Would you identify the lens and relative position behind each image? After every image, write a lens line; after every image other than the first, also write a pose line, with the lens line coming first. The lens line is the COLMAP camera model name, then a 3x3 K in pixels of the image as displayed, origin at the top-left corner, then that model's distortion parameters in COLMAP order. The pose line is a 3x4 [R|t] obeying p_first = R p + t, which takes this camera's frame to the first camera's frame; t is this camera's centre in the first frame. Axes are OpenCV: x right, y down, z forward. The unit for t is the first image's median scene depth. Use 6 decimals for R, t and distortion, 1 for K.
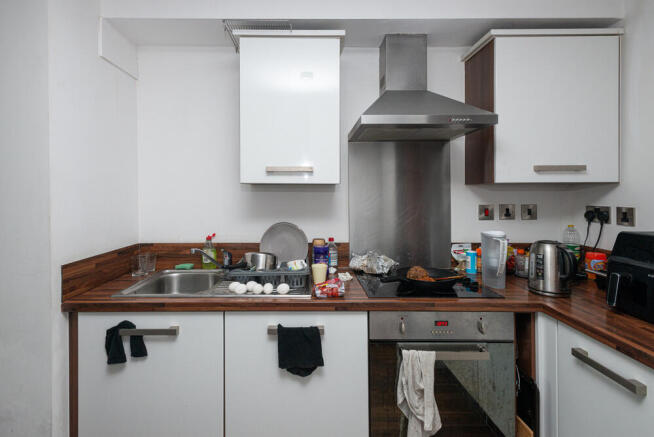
lens RADIAL K [[316.5, 0, 310.4], [0, 316.5, 195.6], [0, 0, 1]] dist [0.021199, -0.000330]
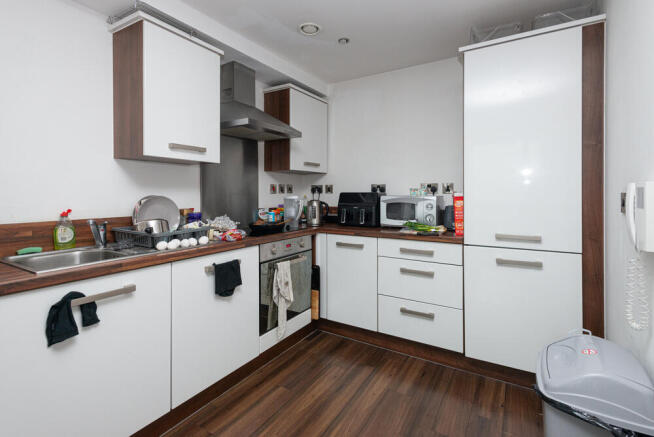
lens RADIAL K [[314.2, 0, 326.4], [0, 314.2, 188.0], [0, 0, 1]] dist [0.022304, -0.000241]
pose [[0.531097, 0.011759, 0.847229, -0.839215], [0.002765, 0.999874, -0.015611, 0.094580], [-0.847306, 0.010633, 0.530998, -0.096148]]
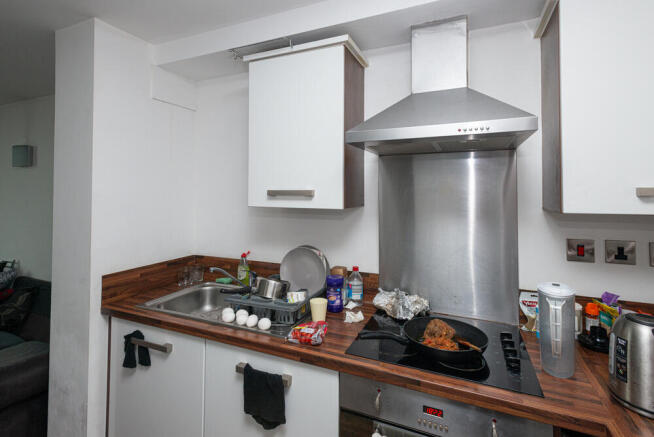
lens RADIAL K [[314.2, 0, 326.4], [0, 314.2, 188.0], [0, 0, 1]] dist [0.022304, -0.000241]
pose [[0.914751, -0.003137, -0.404005, 0.423893], [-0.006062, 0.999751, -0.021489, -0.081241], [0.403972, 0.022106, 0.914504, 0.197269]]
